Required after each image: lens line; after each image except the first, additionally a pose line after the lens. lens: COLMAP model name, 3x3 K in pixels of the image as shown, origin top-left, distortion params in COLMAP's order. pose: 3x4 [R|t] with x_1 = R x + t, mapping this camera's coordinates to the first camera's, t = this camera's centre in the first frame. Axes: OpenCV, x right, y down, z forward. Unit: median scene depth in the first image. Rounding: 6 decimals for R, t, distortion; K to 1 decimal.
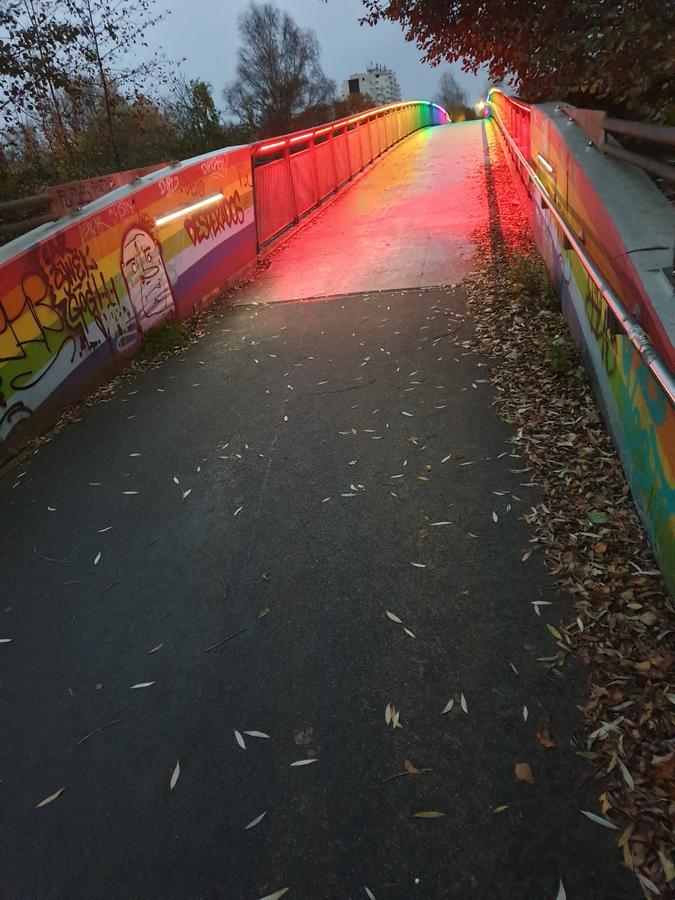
lens RADIAL K [[681.4, 0, 328.5], [0, 681.4, 467.2], [0, 0, 1]] dist [0.042110, -0.012182]
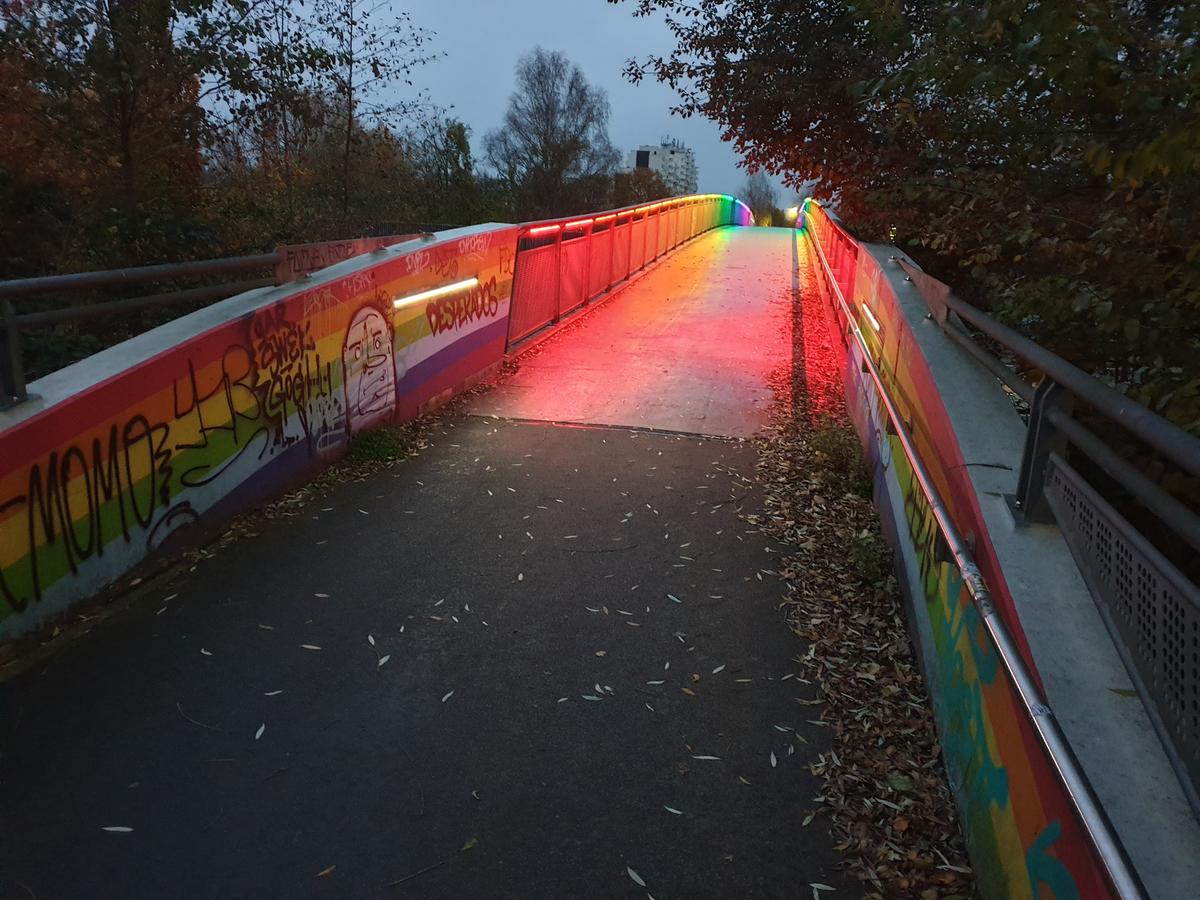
lens RADIAL K [[908.5, 0, 587.5], [0, 908.5, 482.4], [0, 0, 1]] dist [0.042110, -0.012182]
pose [[0.984698, 0.170480, 0.036151, -0.028404], [-0.162786, 0.973857, -0.158439, -0.017252], [-0.062217, 0.150130, 0.986707, -0.037279]]
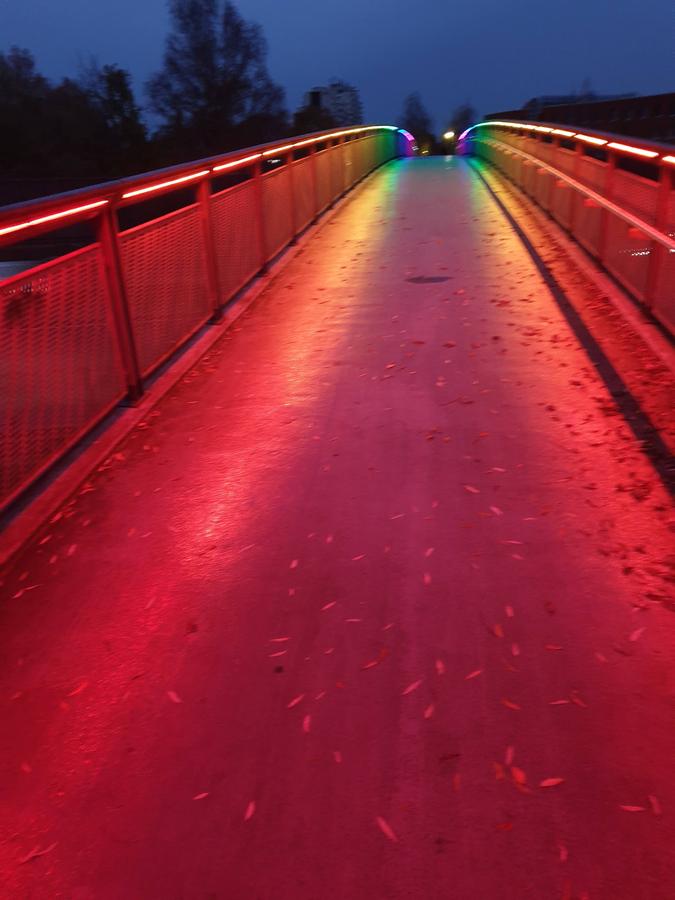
lens RADIAL K [[681.4, 0, 334.2], [0, 681.4, 450.5], [0, 0, 1]] dist [0.042110, -0.012182]
pose [[0.993287, 0.066892, 0.094371, 0.208157], [-0.063809, 0.997337, -0.035324, -0.929082], [-0.096482, 0.029065, 0.994910, 1.695571]]
